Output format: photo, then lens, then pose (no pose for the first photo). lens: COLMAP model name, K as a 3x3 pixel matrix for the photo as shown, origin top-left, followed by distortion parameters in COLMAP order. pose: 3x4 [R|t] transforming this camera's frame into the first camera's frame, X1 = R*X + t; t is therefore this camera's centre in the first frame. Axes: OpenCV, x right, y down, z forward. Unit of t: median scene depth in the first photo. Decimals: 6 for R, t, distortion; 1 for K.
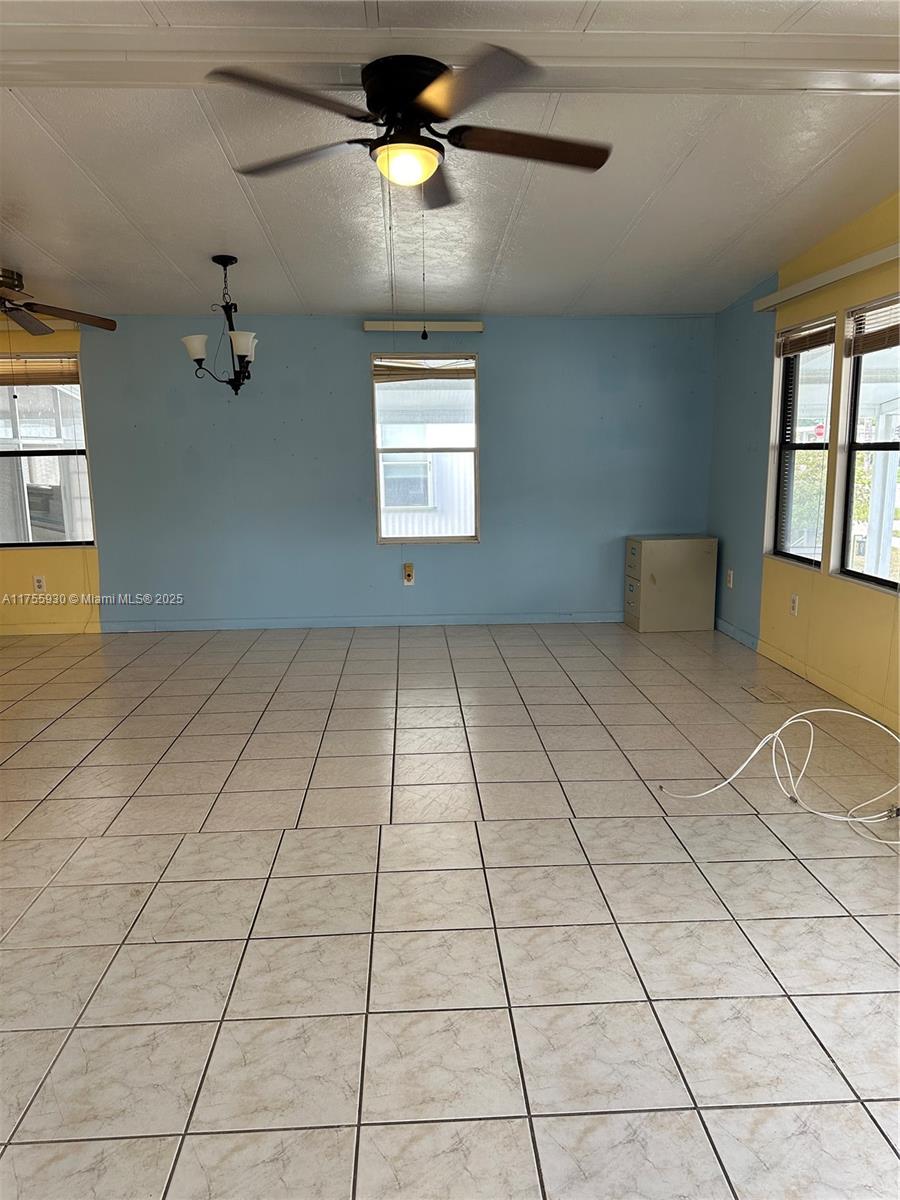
lens RADIAL K [[843.1, 0, 450.0], [0, 843.1, 600.0], [0, 0, 1]] dist [0.131947, -0.143811]
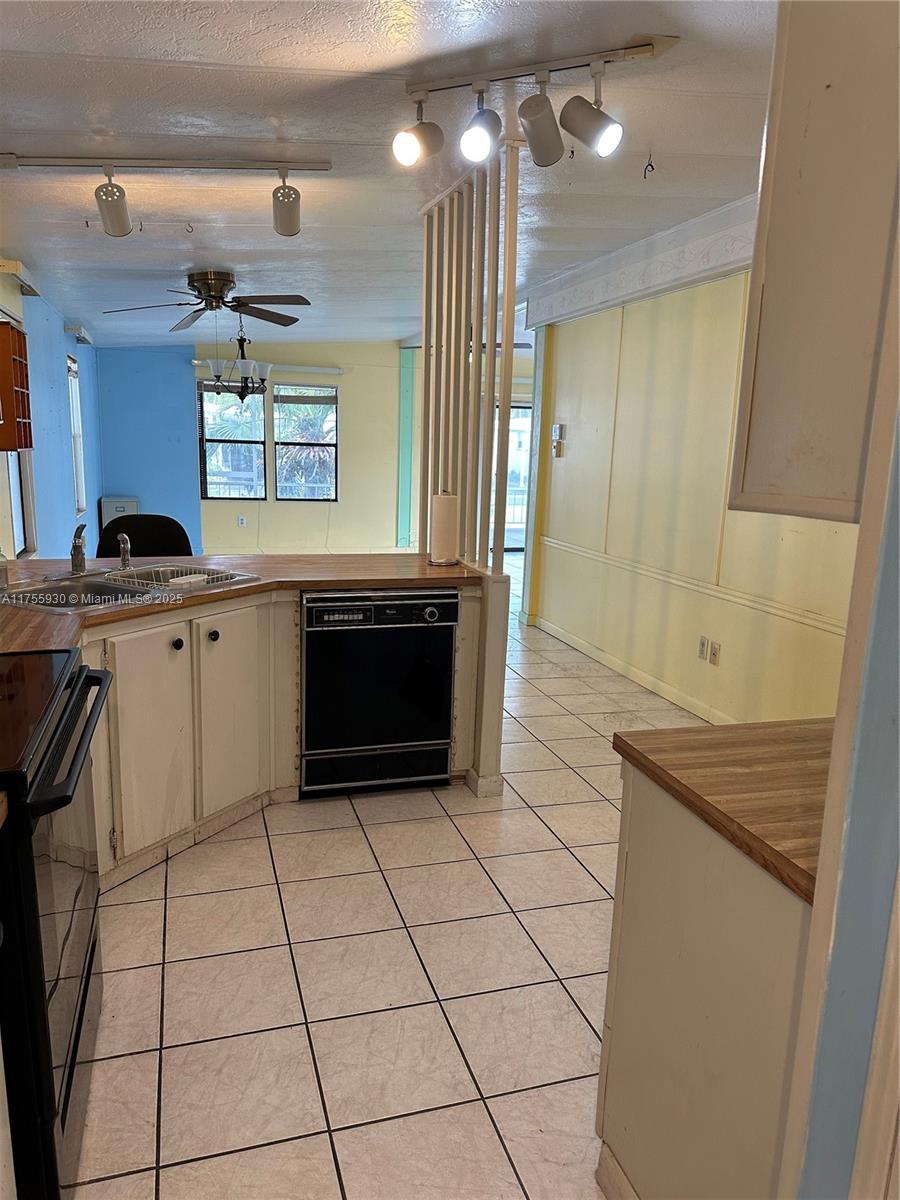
lens RADIAL K [[843.1, 0, 450.0], [0, 843.1, 600.0], [0, 0, 1]] dist [0.131947, -0.143811]
pose [[-0.249187, -0.172636, 0.952944, -1.593555], [0.151914, 0.964835, 0.214514, -0.162110], [-0.956466, 0.198220, -0.214198, 0.960414]]
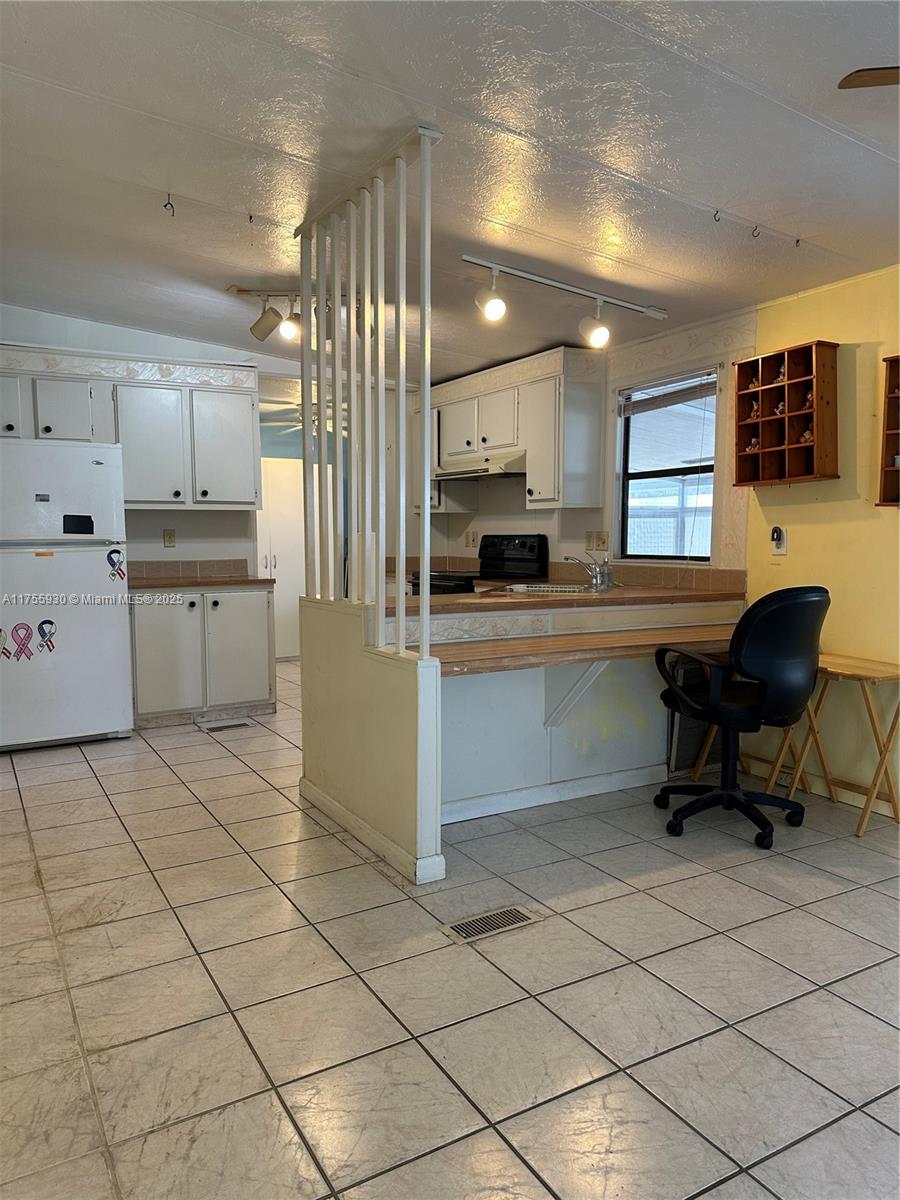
lens RADIAL K [[848.0, 0, 450.0], [0, 848.0, 600.0], [0, 0, 1]] dist [0.028680, -0.026310]
pose [[0.458829, 0.090615, -0.883892, -0.295537], [-0.168049, 0.985682, 0.013817, -0.064940], [0.872488, 0.142198, 0.467487, 0.554932]]
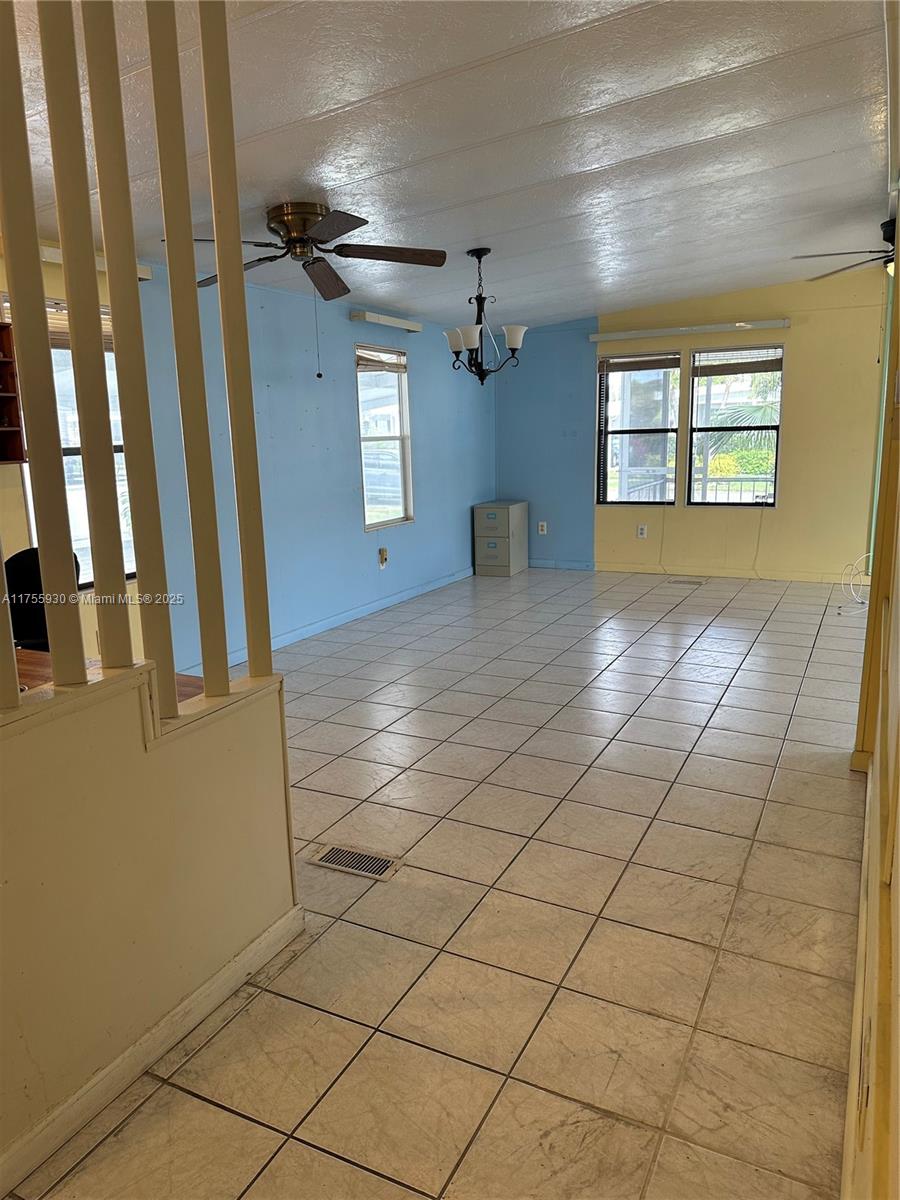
lens RADIAL K [[843.1, 0, 450.0], [0, 843.1, 600.0], [0, 0, 1]] dist [0.131947, -0.143811]
pose [[0.490609, -0.172961, 0.854042, -1.109484], [0.176167, 0.979552, 0.097179, -0.081647], [-0.853386, 0.102777, 0.511047, 0.489624]]
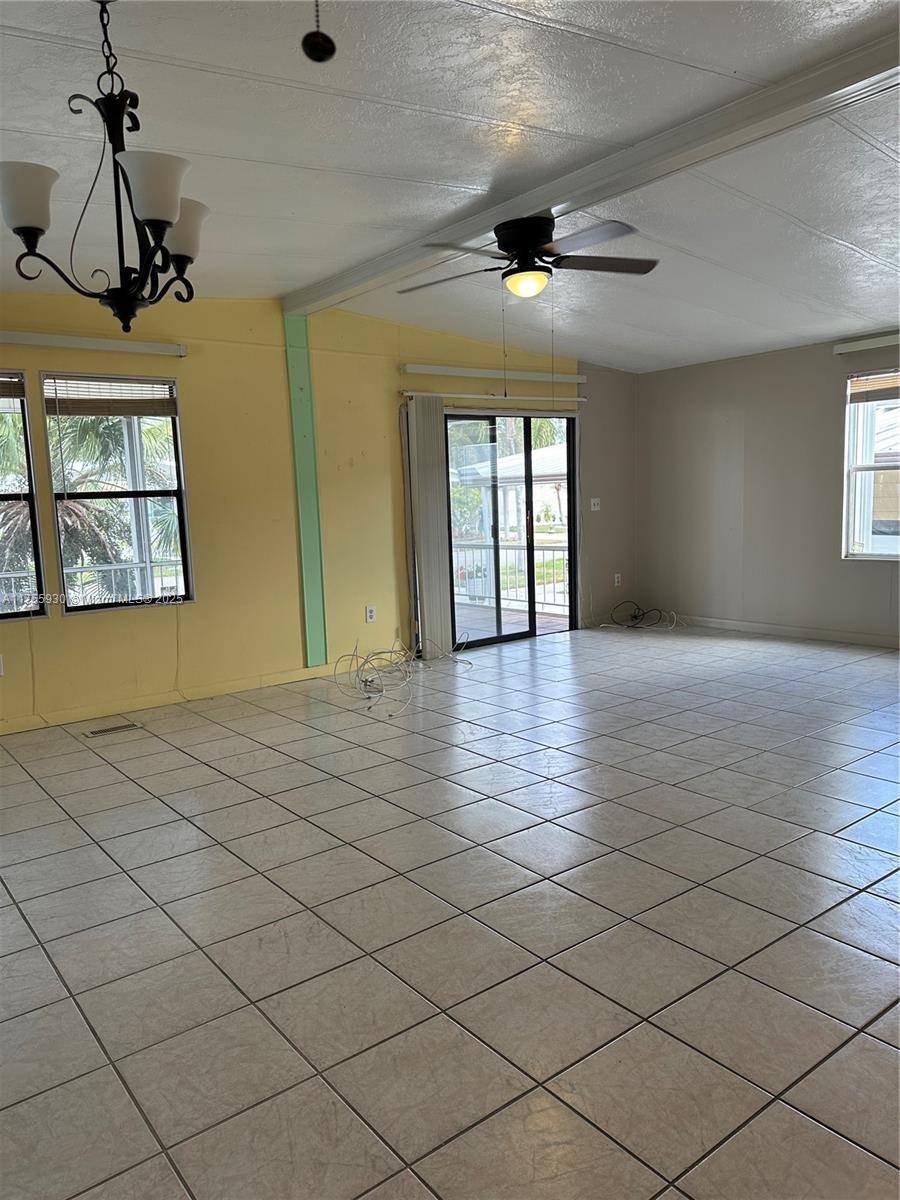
lens RADIAL K [[848.0, 0, 450.0], [0, 848.0, 600.0], [0, 0, 1]] dist [0.028680, -0.026310]
pose [[-0.574019, -0.067385, 0.816065, -0.618852], [0.196851, 0.956025, 0.217407, -0.161207], [-0.794828, 0.285439, -0.535511, 1.044831]]
